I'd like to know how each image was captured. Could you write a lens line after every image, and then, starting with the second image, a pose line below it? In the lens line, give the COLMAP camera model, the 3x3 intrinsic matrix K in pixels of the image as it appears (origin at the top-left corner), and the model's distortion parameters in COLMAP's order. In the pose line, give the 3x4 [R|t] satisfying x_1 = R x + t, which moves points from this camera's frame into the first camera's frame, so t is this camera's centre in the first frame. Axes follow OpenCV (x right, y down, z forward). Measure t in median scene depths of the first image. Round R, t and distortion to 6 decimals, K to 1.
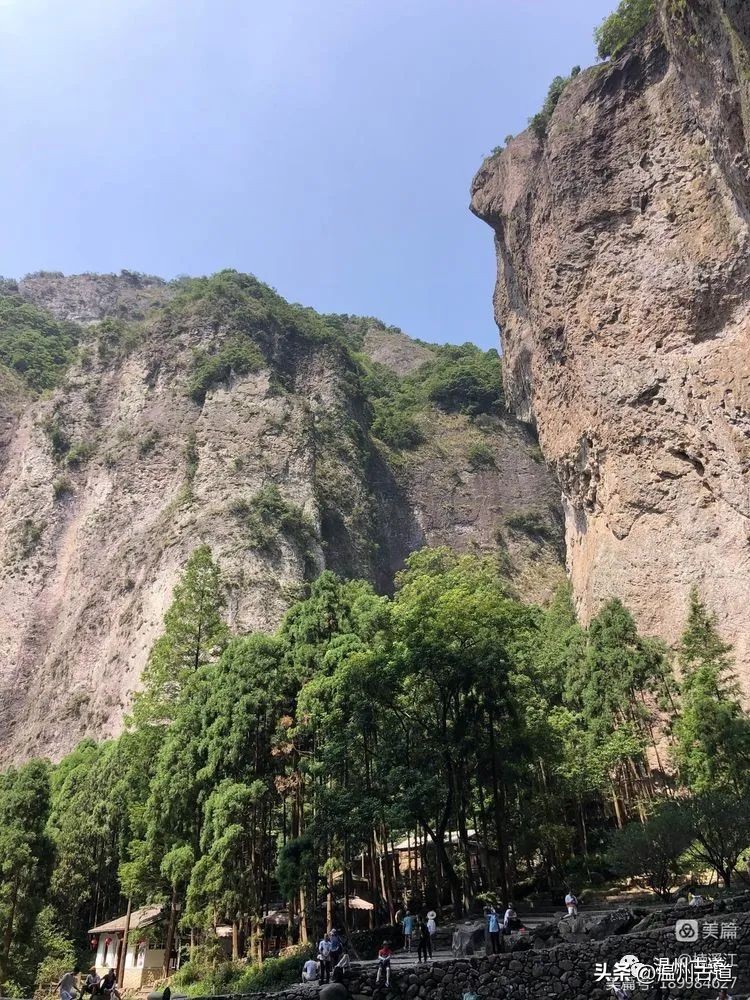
lens RADIAL K [[820.6, 0, 375.0], [0, 820.6, 500.0], [0, 0, 1]] dist [0.002506, 0.004372]
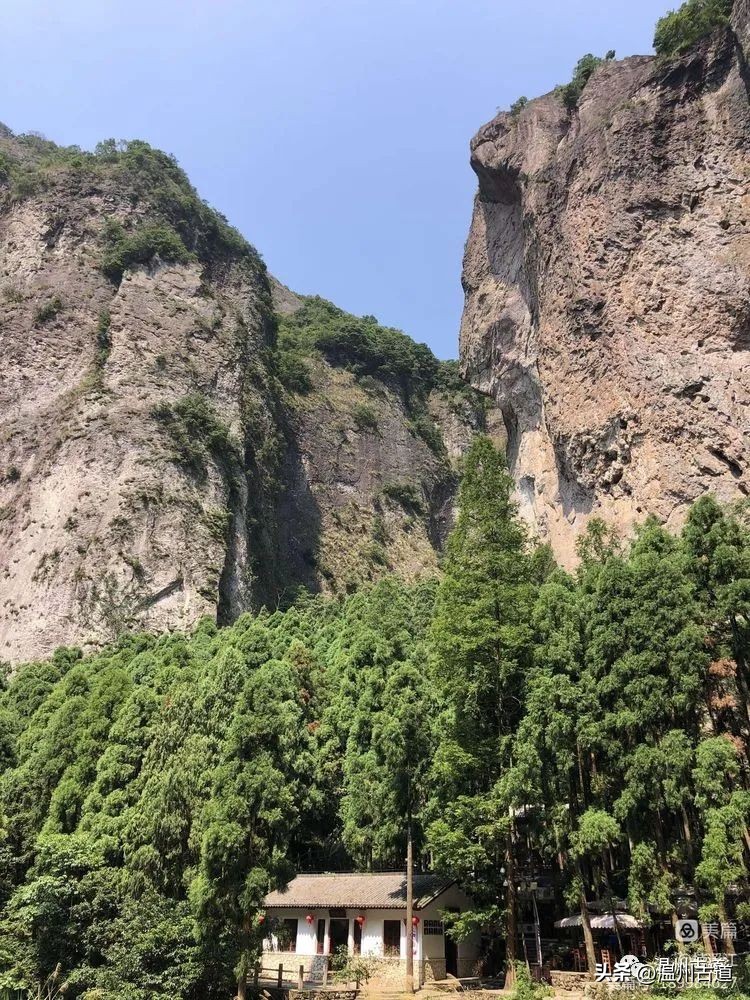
lens RADIAL K [[820.6, 0, 375.0], [0, 820.6, 500.0], [0, 0, 1]] dist [0.002506, 0.004372]
pose [[0.926537, 0.188647, 0.325487, -0.236822], [-0.199569, 0.979884, 0.000170, 0.058947], [-0.318907, -0.065114, 0.945547, 0.117667]]
